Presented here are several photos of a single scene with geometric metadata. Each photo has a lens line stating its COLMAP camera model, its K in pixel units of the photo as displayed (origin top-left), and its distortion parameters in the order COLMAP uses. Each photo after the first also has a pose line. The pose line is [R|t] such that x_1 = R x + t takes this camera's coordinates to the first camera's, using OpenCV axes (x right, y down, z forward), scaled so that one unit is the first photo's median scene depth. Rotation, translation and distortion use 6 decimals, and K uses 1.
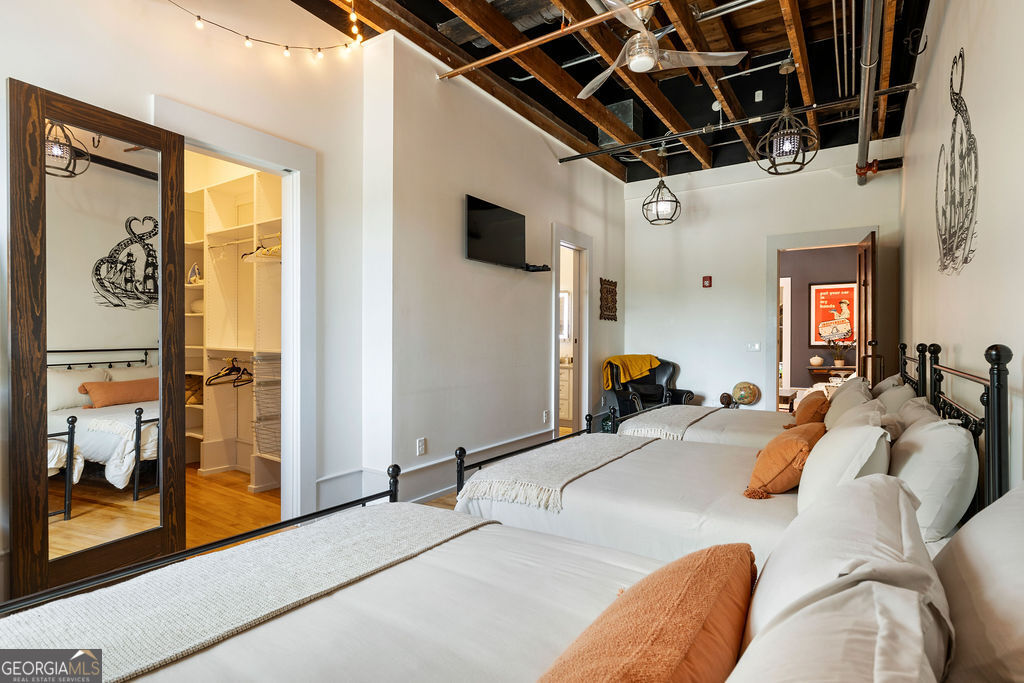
lens RADIAL K [[494.5, 0, 510.6], [0, 494.5, 339.5], [0, 0, 1]] dist [0.002198, 0.000720]
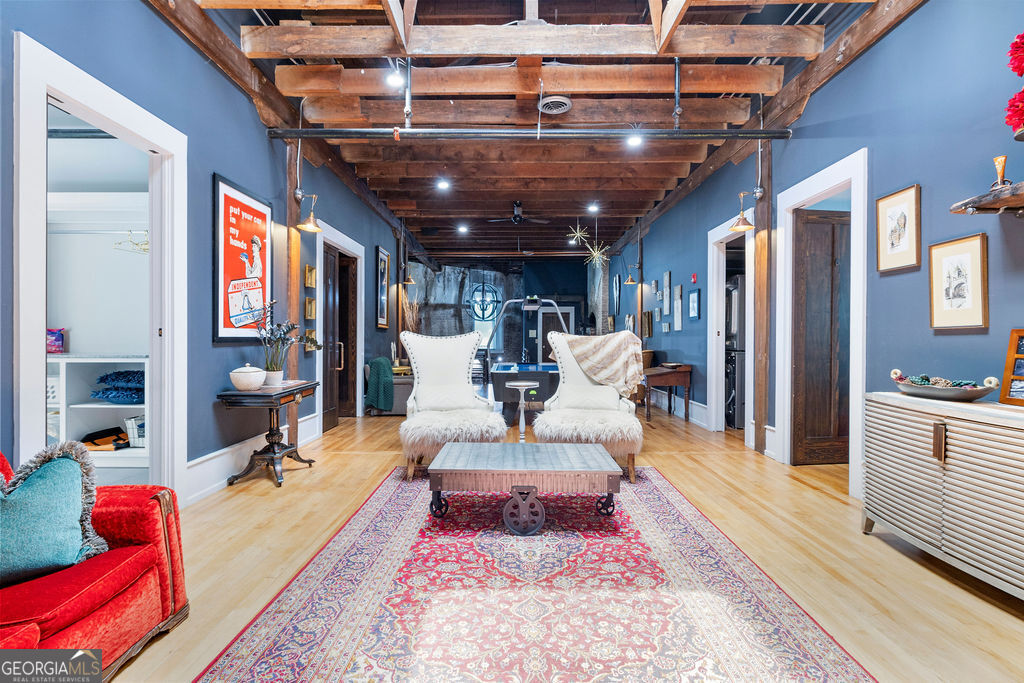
lens RADIAL K [[494.5, 0, 510.9], [0, 494.5, 340.8], [0, 0, 1]] dist [0.002198, 0.000720]
pose [[-0.565380, -0.009041, 0.824781, 0.166236], [0.001128, 0.999931, 0.011734, 0.009778], [-0.824829, 0.007565, -0.565331, 1.041276]]
